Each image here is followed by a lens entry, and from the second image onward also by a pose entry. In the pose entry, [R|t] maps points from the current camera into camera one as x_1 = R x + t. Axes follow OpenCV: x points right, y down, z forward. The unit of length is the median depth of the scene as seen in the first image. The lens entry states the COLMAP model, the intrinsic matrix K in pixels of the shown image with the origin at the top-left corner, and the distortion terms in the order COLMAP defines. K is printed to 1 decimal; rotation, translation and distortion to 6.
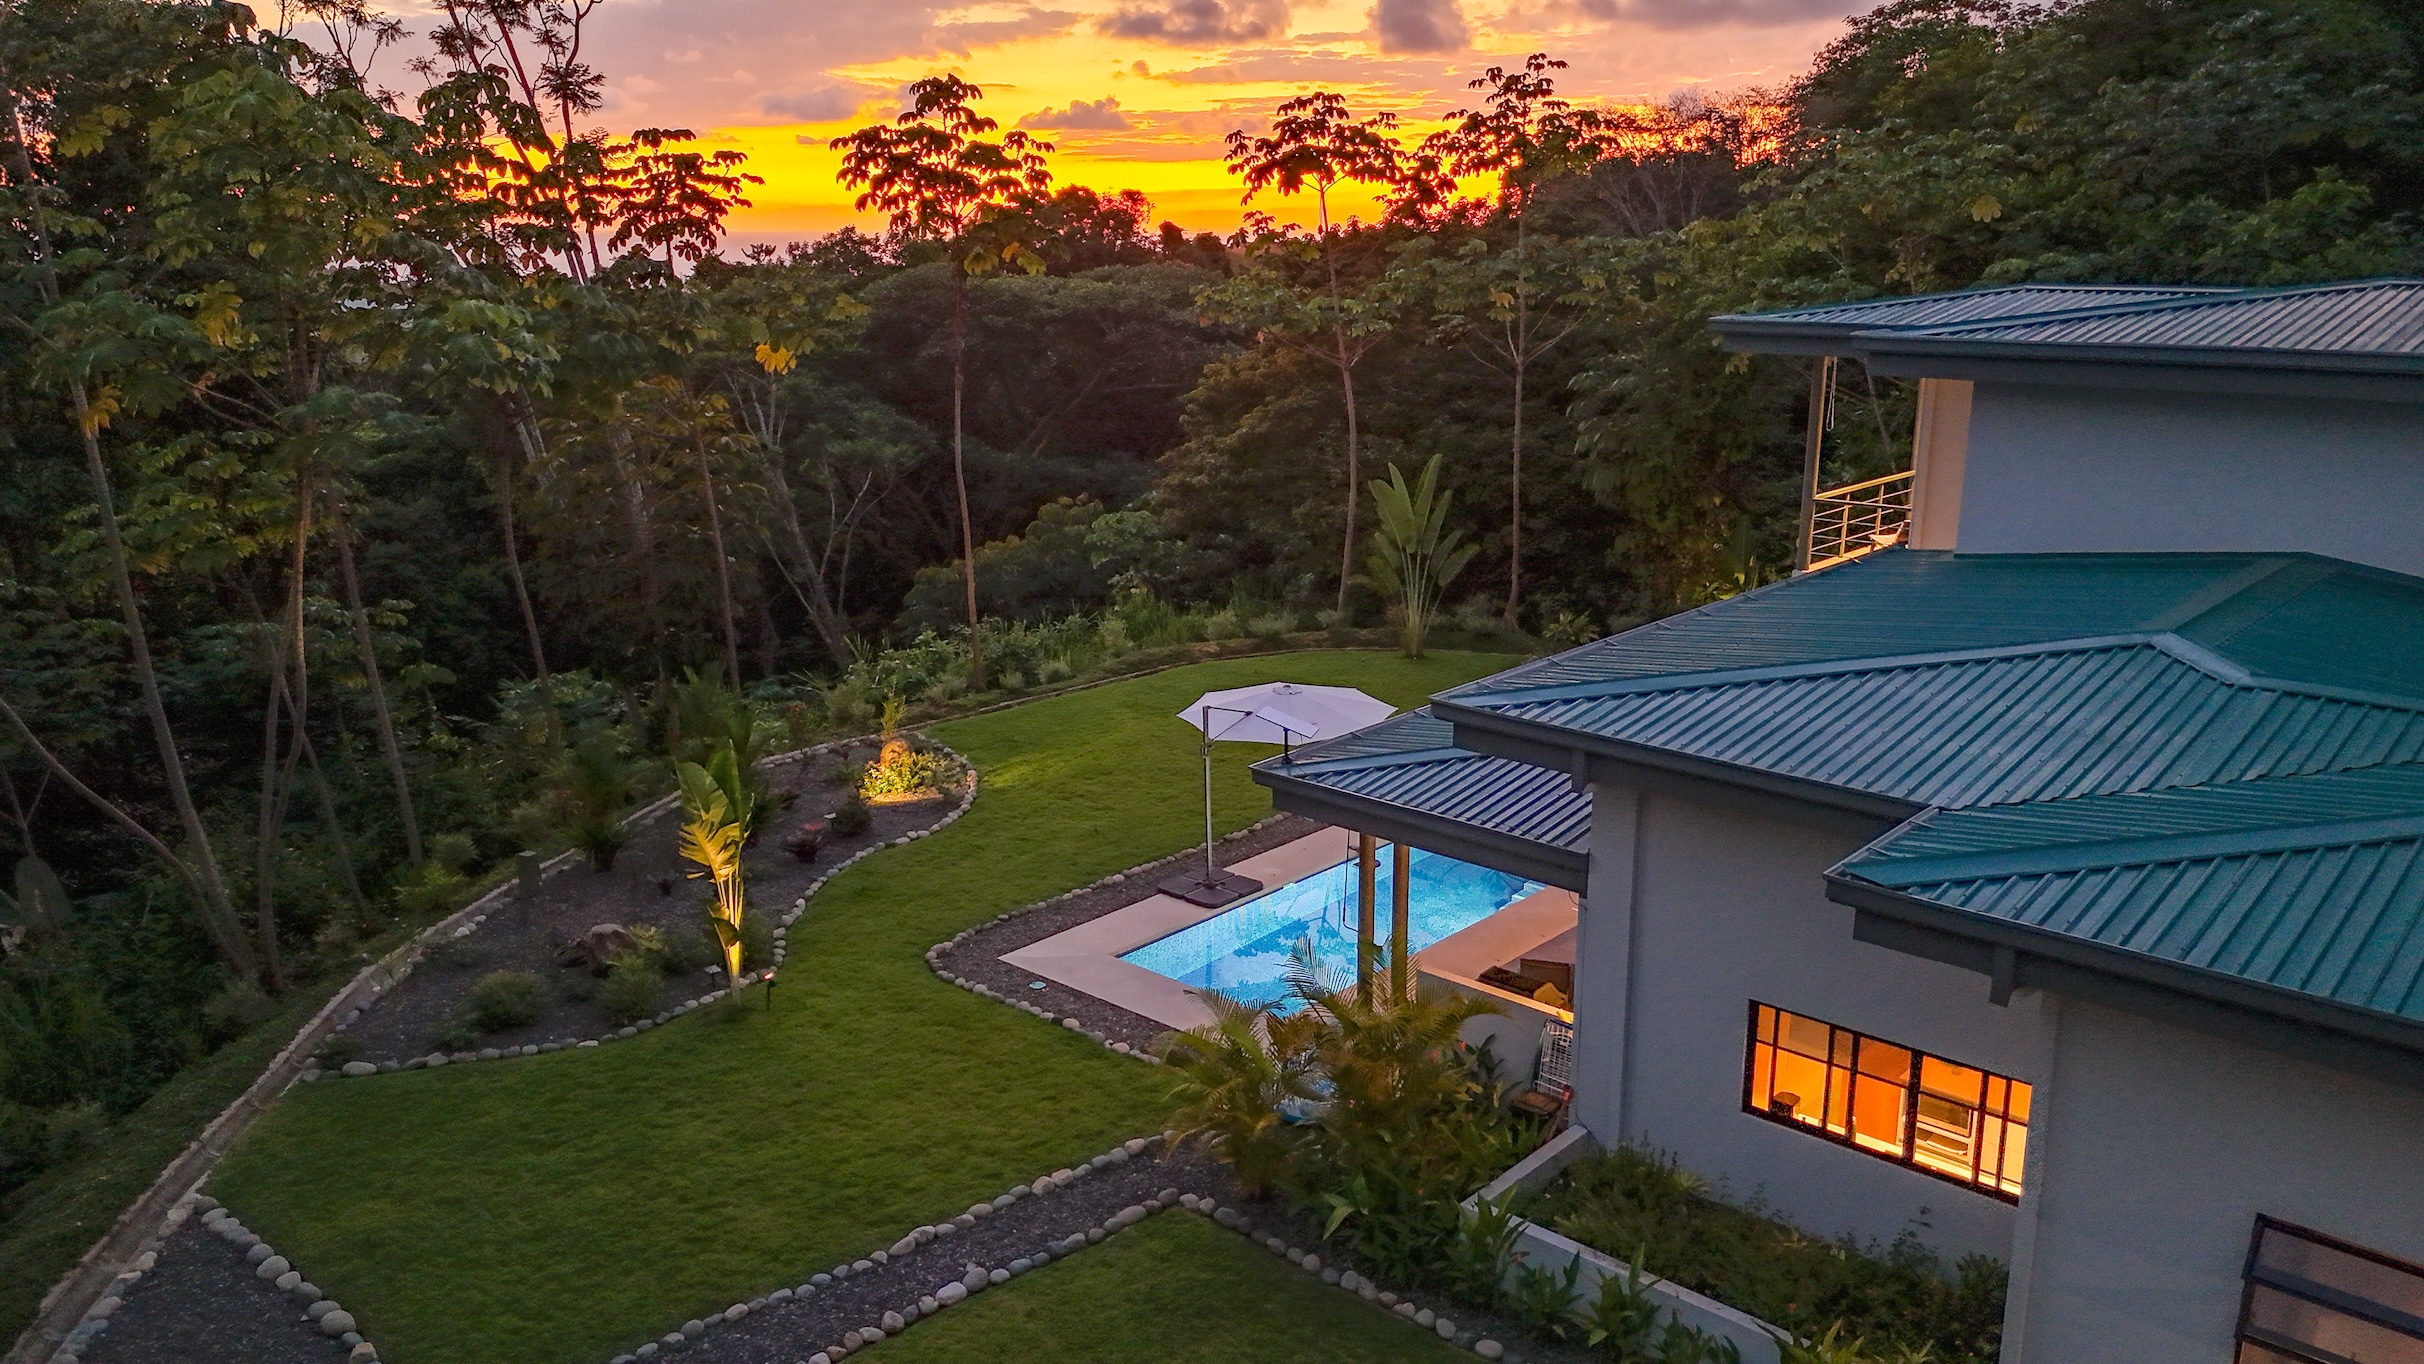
lens RADIAL K [[1789.9, 0, 1212.0], [0, 1789.9, 682.0], [0, 0, 1]] dist [0.113399, -0.094774]
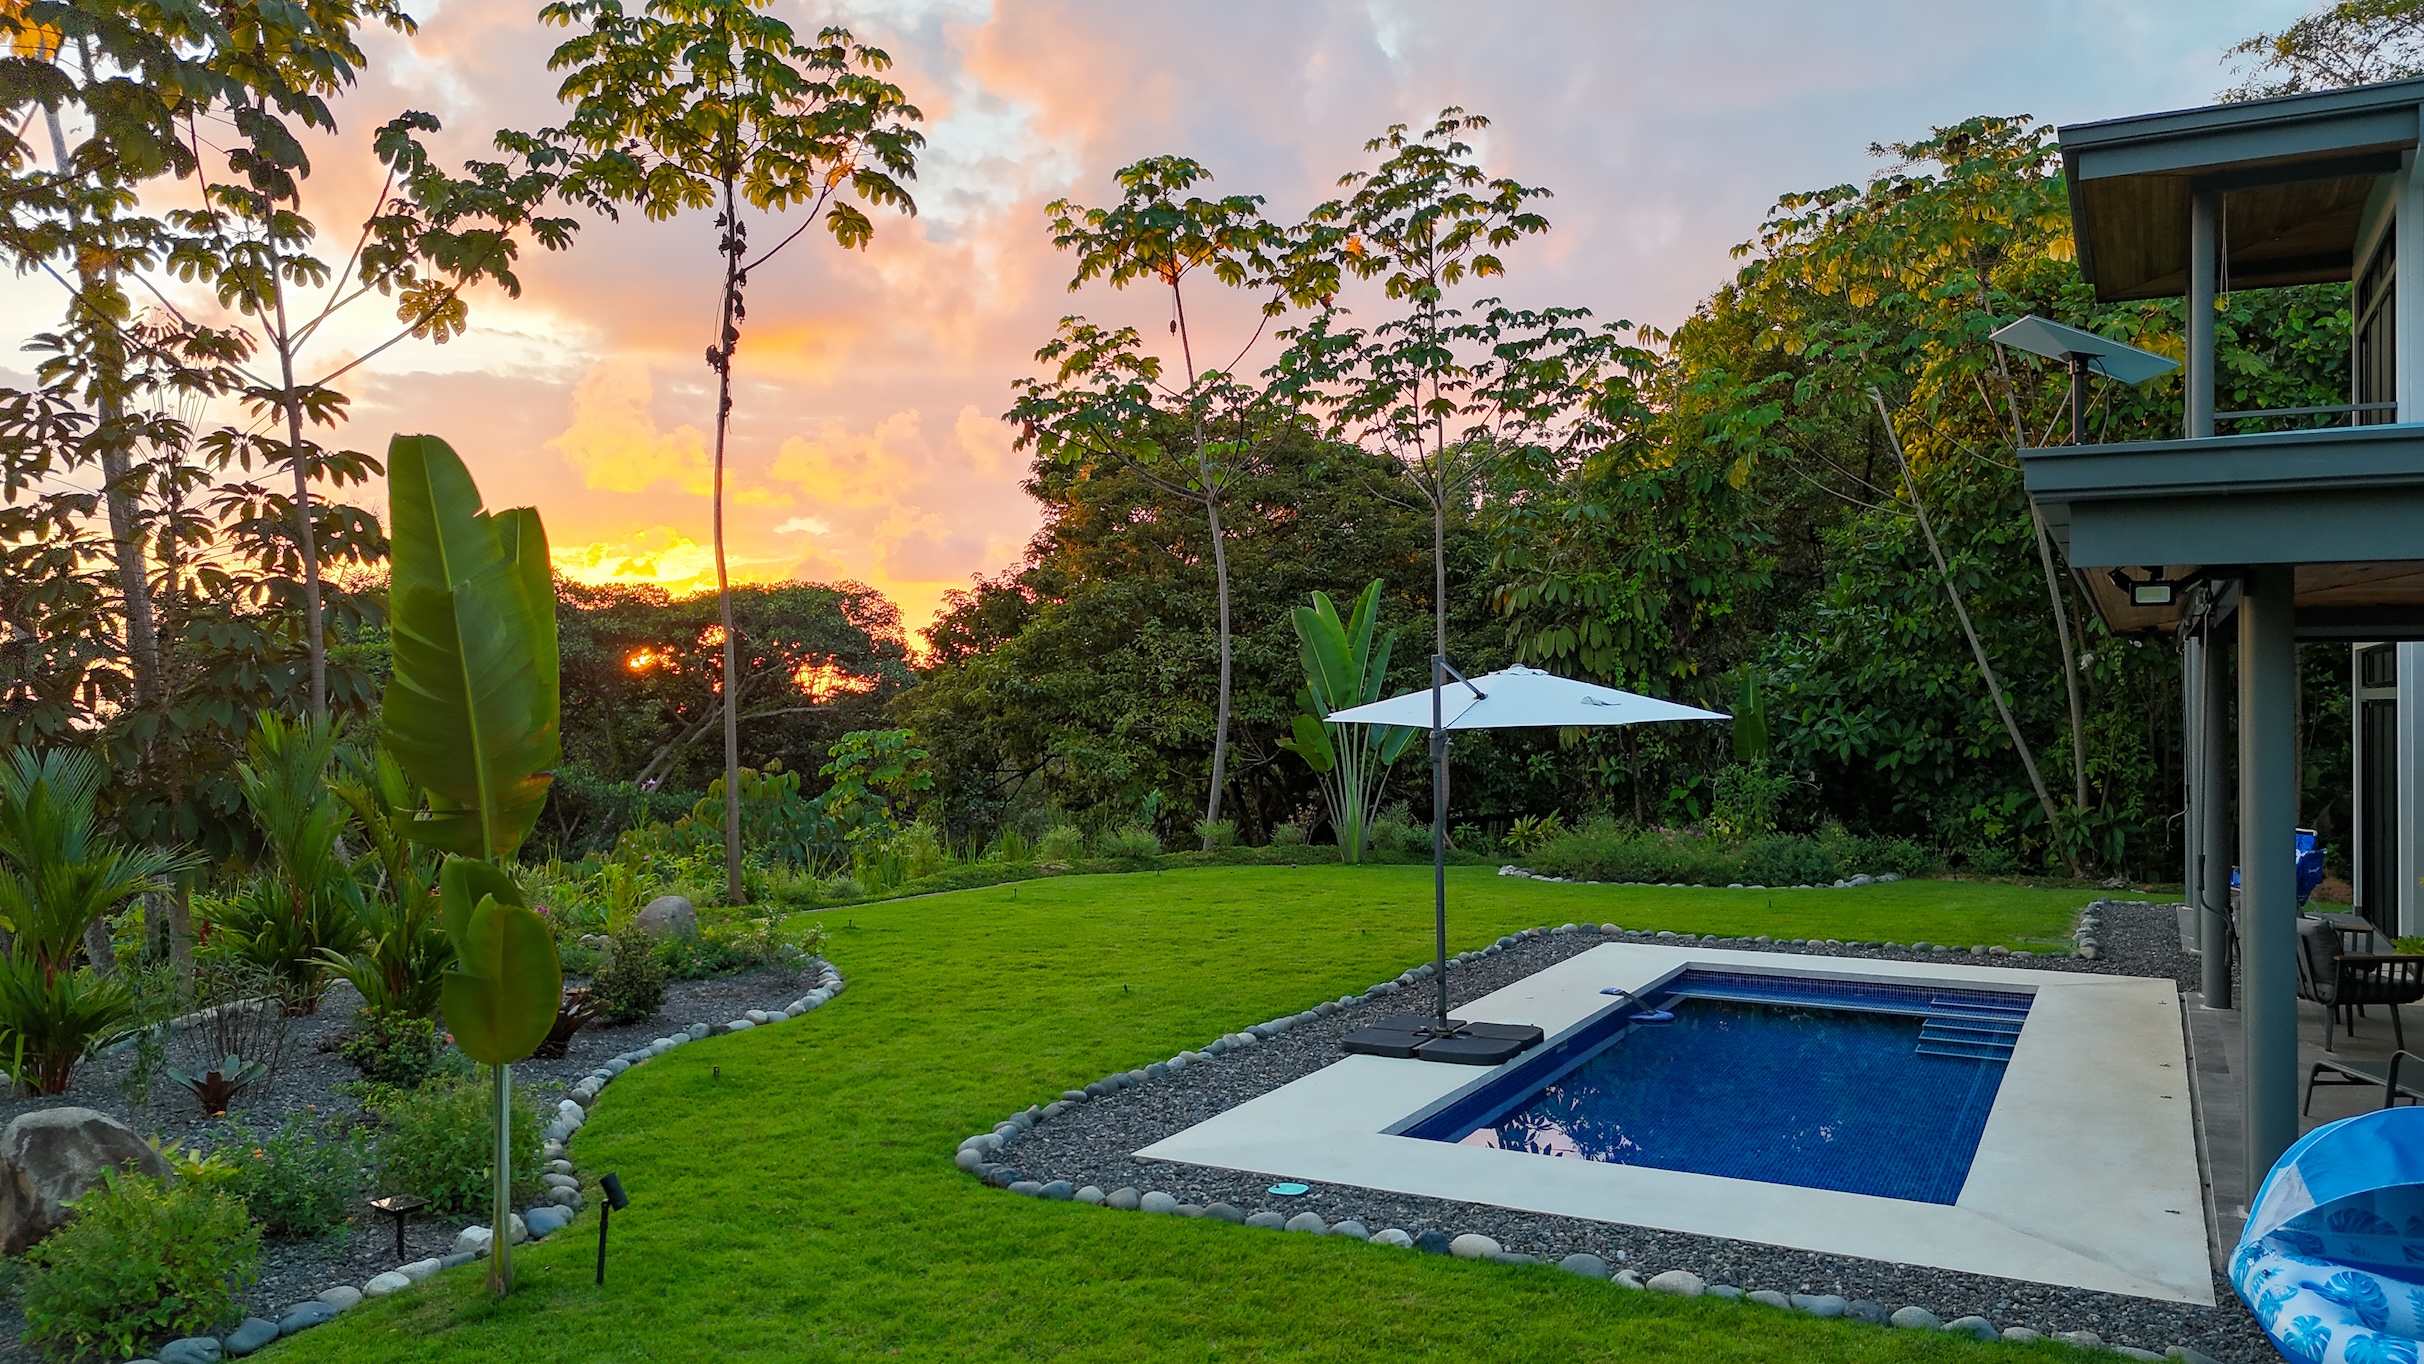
lens RADIAL K [[1789.9, 0, 1212.0], [0, 1789.9, 682.0], [0, 0, 1]] dist [0.113399, -0.094774]
pose [[0.968493, 0.003475, 0.249018, -0.175265], [0.060506, 0.966660, -0.248812, 0.131140], [-0.241580, 0.256040, 0.935993, 0.498667]]
